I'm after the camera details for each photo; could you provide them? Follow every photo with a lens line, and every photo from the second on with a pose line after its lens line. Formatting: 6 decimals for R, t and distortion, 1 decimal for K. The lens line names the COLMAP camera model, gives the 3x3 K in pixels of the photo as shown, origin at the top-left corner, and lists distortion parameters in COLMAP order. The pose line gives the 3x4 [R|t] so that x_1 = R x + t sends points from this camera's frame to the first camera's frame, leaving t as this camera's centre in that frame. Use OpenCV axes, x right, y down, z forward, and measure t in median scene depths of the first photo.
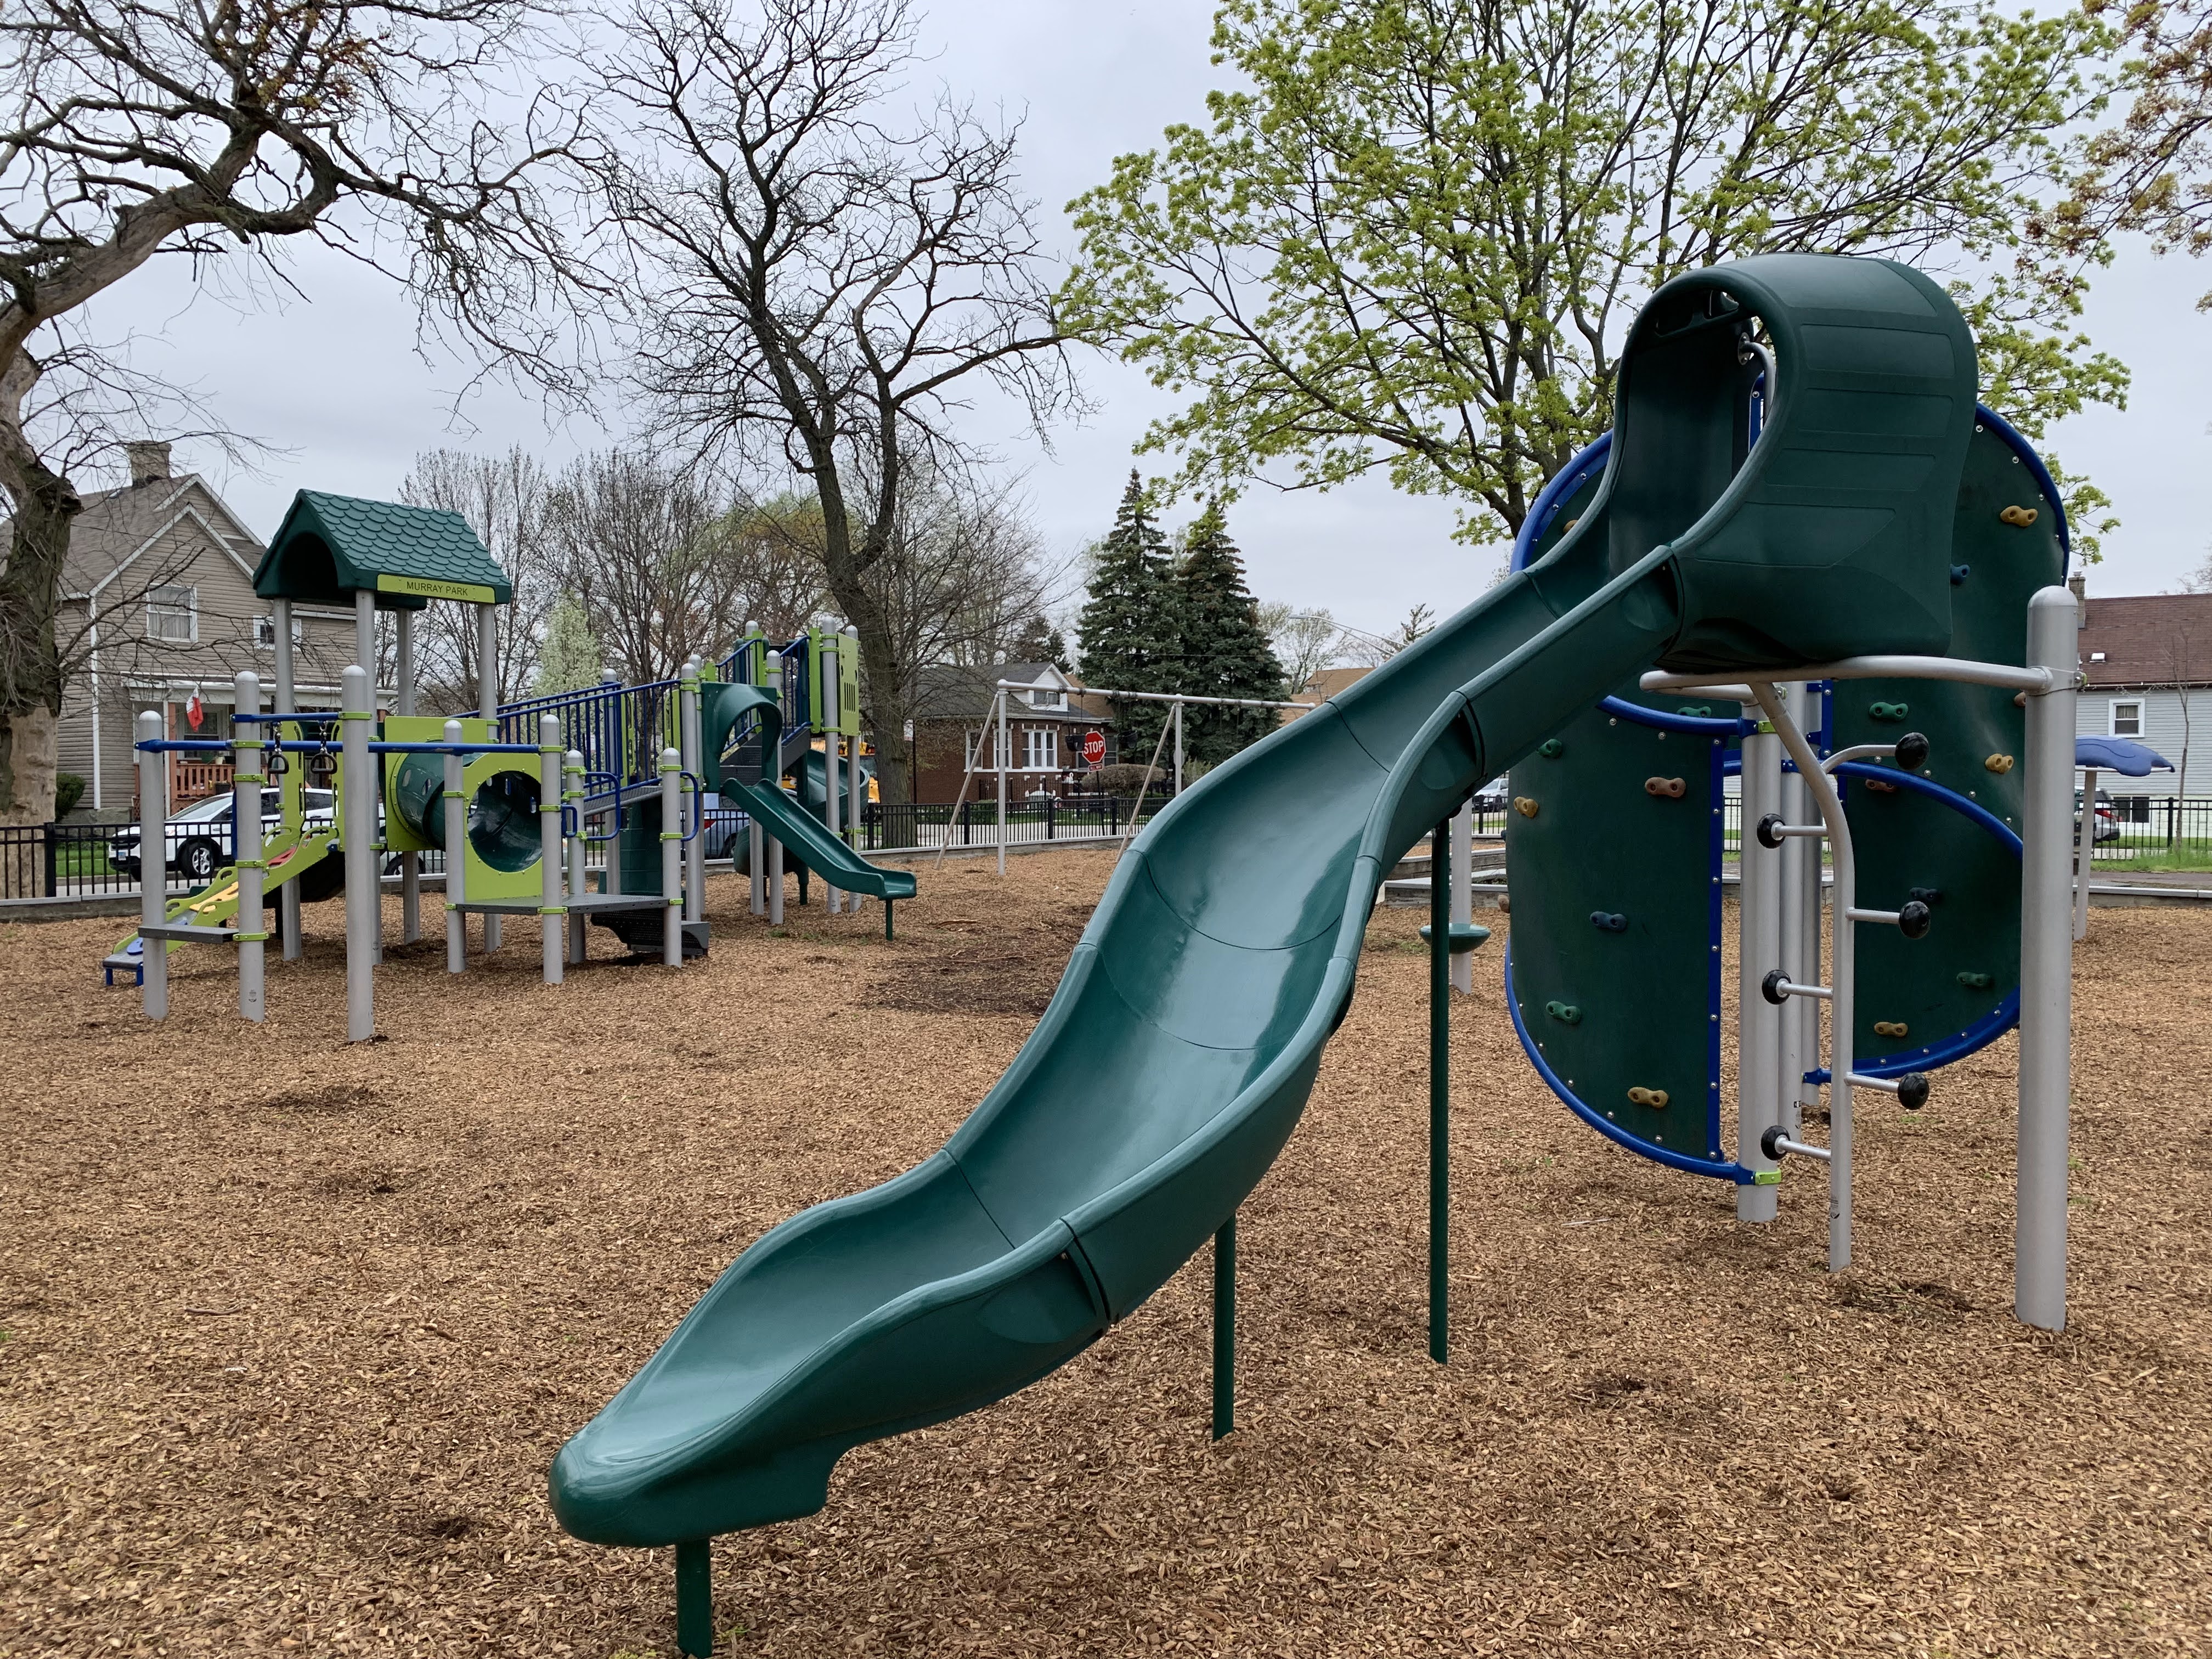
lens RADIAL K [[1699.9, 0, 1132.1], [0, 1699.9, 862.7], [0, 0, 1]] dist [0.009563, -0.008148]
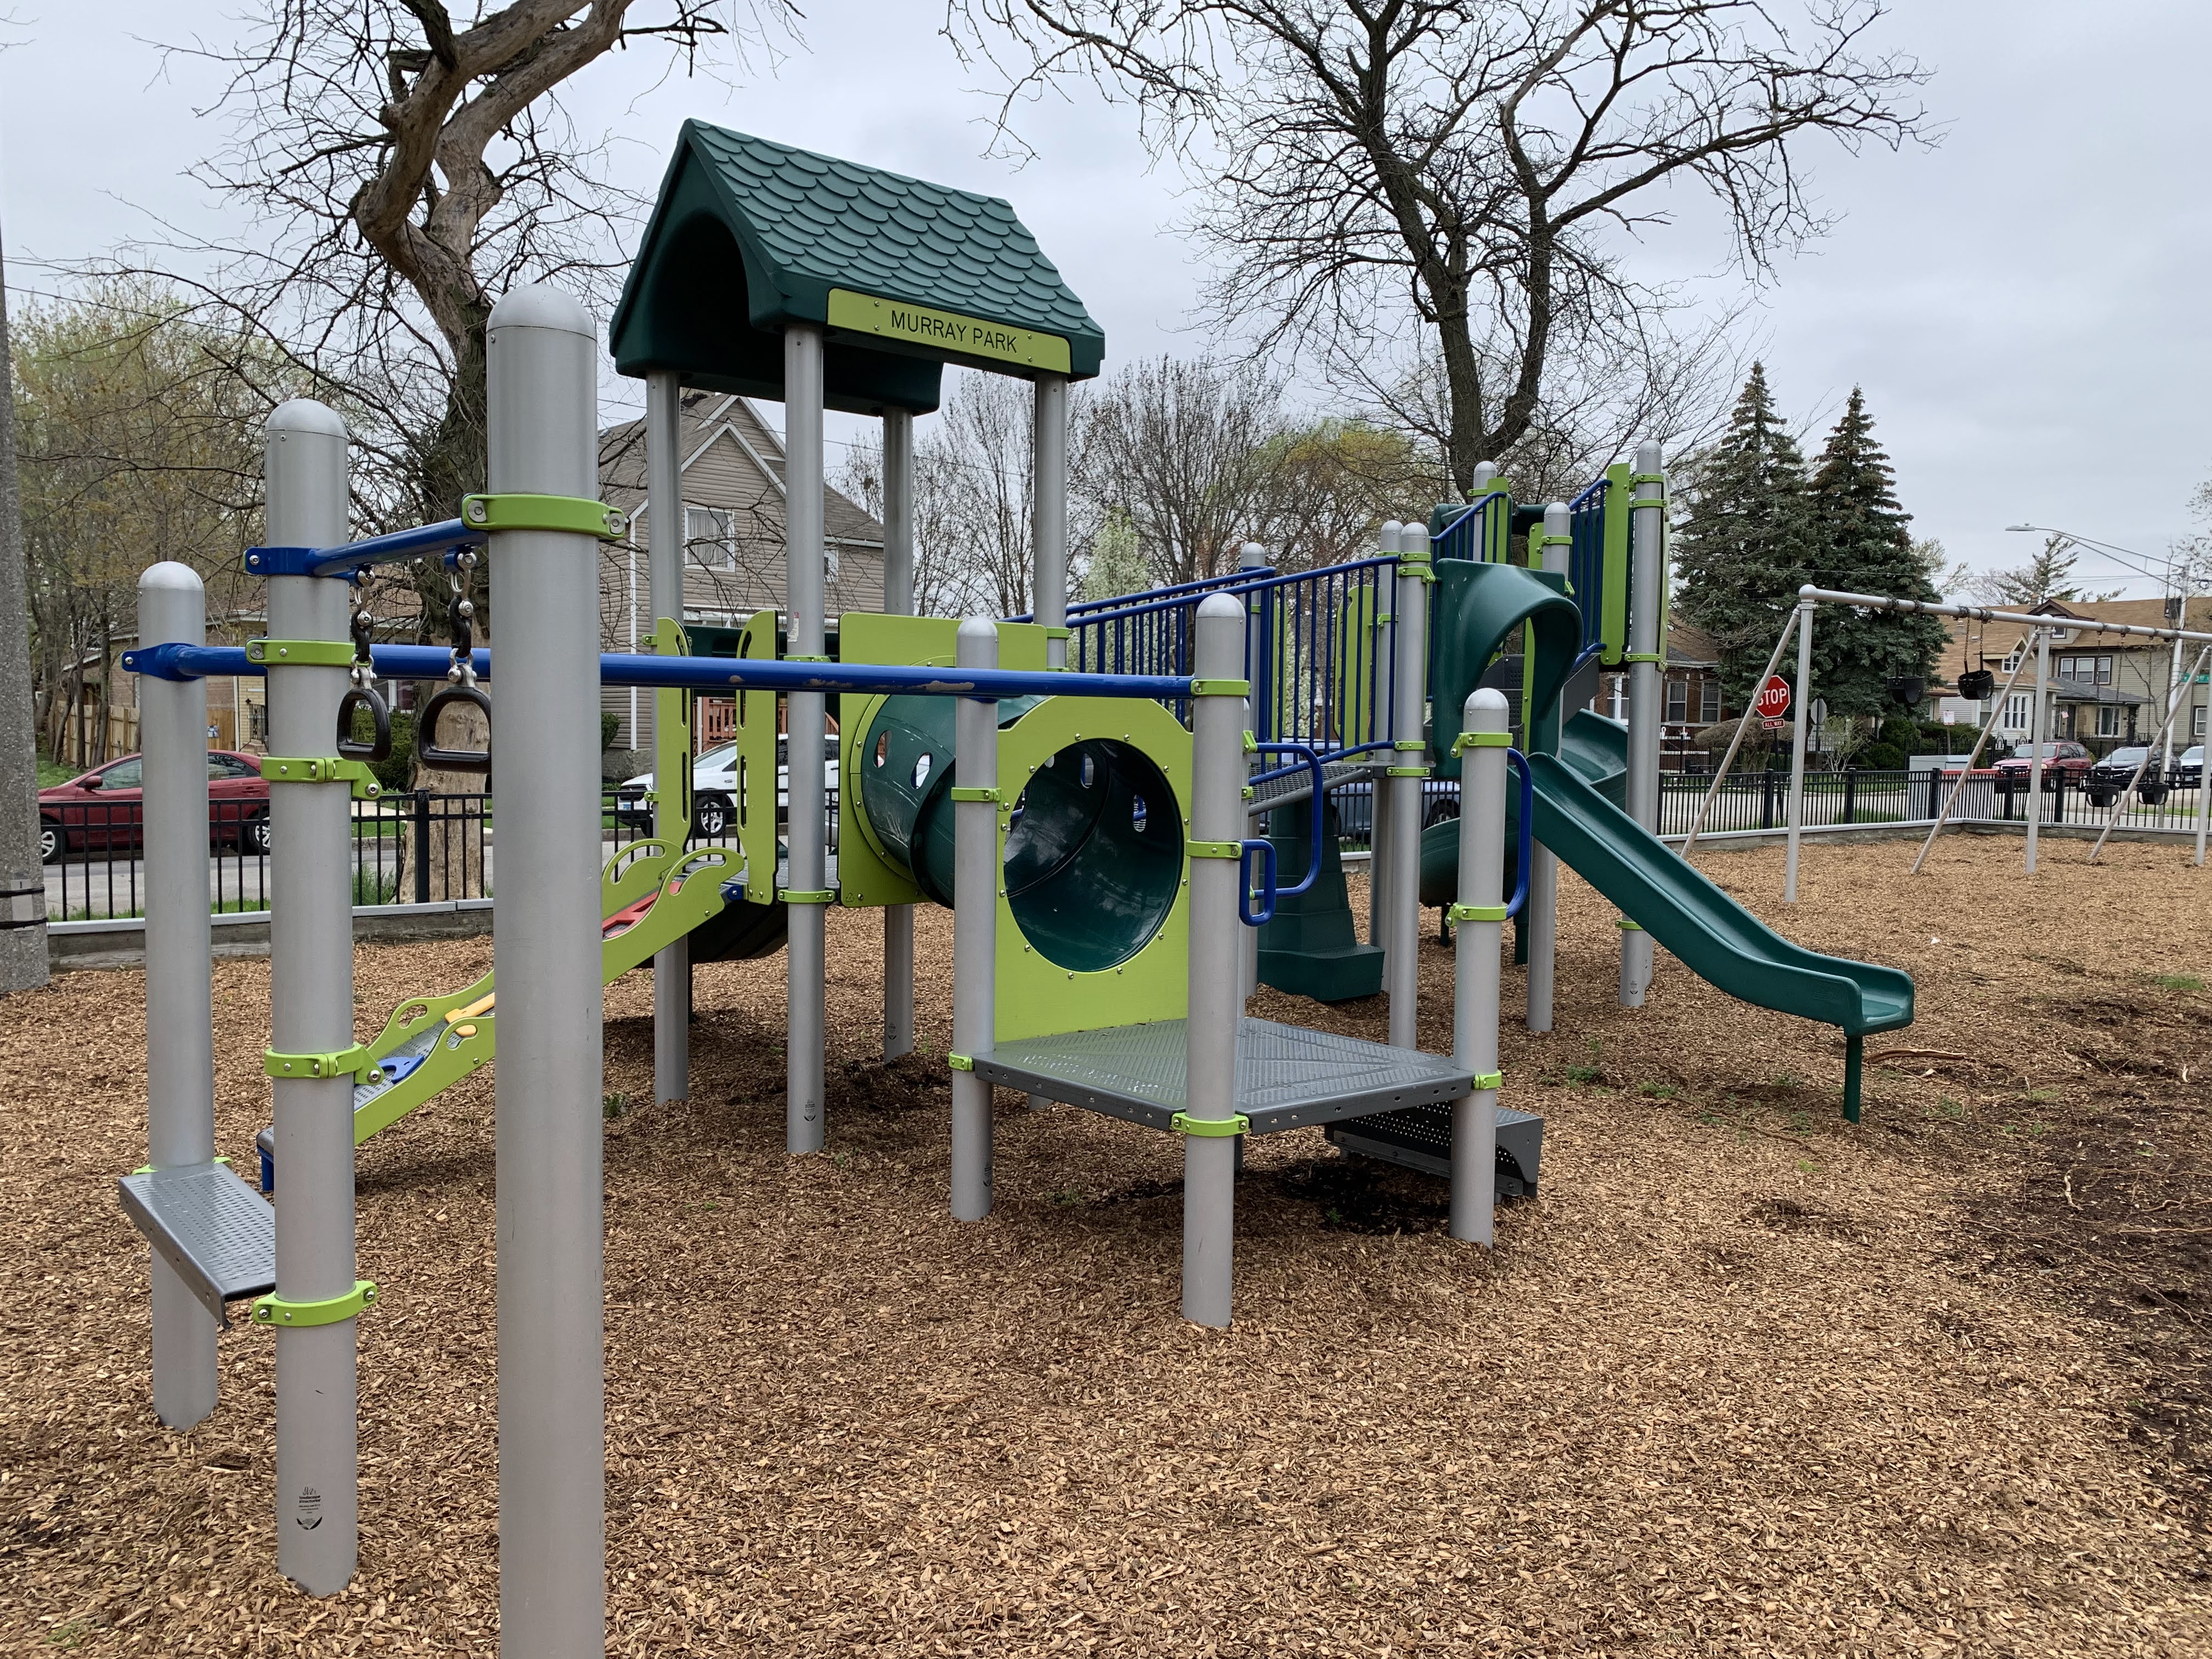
lens RADIAL K [[1699.9, 0, 1132.1], [0, 1699.9, 862.7], [0, 0, 1]] dist [0.009563, -0.008148]
pose [[0.956445, 0.039664, -0.289206, -0.087253], [-0.030438, 0.998876, 0.036331, -0.014414], [0.290322, -0.025946, 0.956577, 0.222532]]
